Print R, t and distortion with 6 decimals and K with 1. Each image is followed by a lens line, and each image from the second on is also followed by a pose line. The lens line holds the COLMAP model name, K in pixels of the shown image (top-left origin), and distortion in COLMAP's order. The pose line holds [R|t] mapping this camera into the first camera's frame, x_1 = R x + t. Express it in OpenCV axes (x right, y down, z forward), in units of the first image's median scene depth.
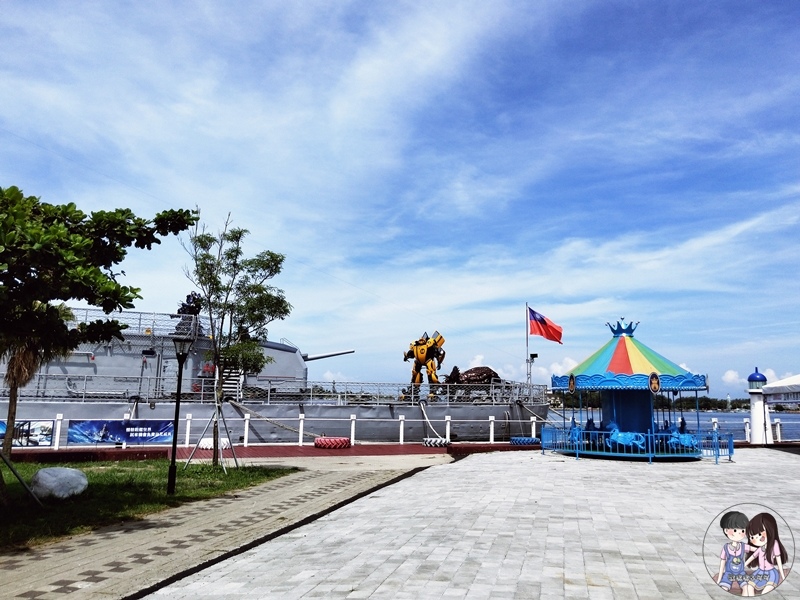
lens RADIAL K [[587.9, 0, 400.0], [0, 587.9, 300.0], [0, 0, 1]] dist [-0.034403, 0.001993]
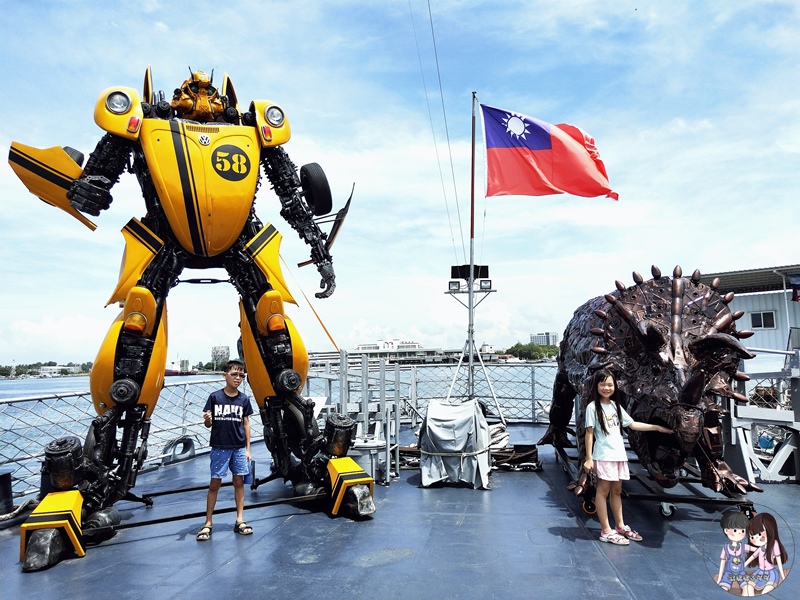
lens RADIAL K [[610.7, 0, 403.7], [0, 610.7, 302.4], [0, 0, 1]] dist [0.017190, 0.003718]
pose [[0.509785, 0.053351, 0.858646, -0.066786], [-0.119340, 0.992811, 0.009166, 0.115286], [-0.851984, -0.107143, 0.512487, 0.890758]]
